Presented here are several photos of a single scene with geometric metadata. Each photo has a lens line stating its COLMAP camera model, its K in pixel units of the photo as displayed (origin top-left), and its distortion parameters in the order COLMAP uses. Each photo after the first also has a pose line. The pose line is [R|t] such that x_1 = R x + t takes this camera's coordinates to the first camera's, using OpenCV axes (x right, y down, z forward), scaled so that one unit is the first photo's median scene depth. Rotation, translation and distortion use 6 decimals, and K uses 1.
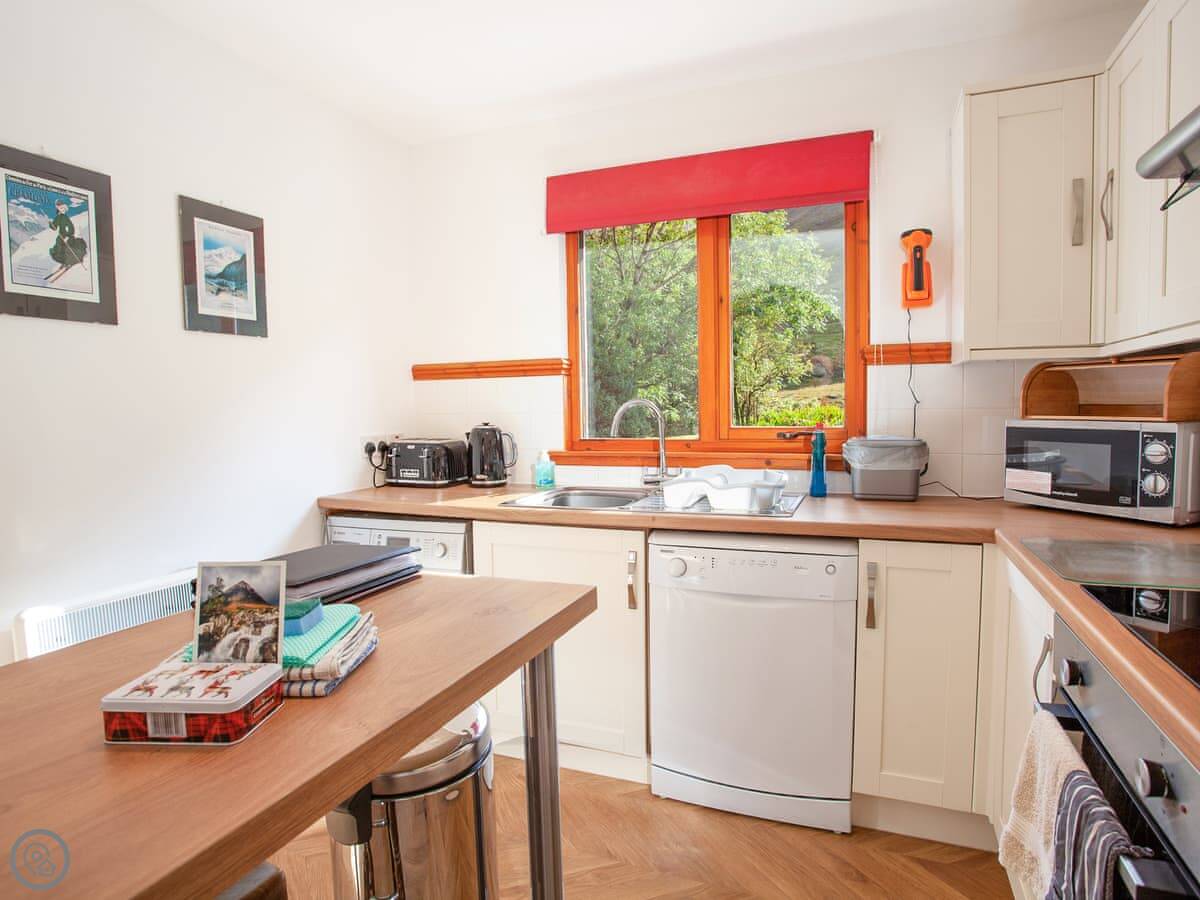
lens RADIAL K [[639.3, 0, 600.0], [0, 639.3, 450.0], [0, 0, 1]] dist [-0.015043, 0.001764]
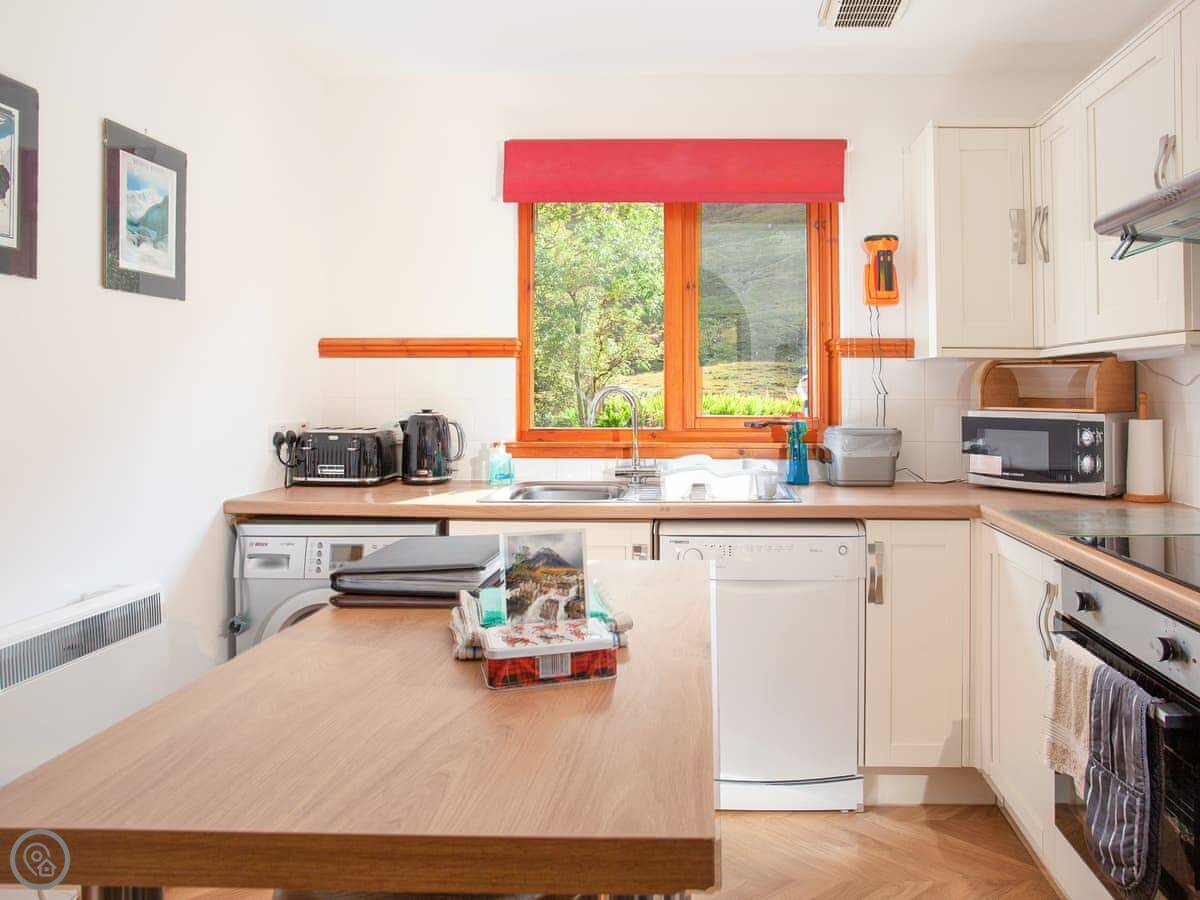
lens RADIAL K [[836.5, 0, 608.7], [0, 836.5, 412.2], [0, 0, 1]] dist [-0.008580, 0.000878]
pose [[0.946501, 0.008342, 0.322593, -0.383759], [0.006109, 0.999023, -0.043759, 0.014538], [-0.322643, 0.043388, 0.945526, -0.173277]]
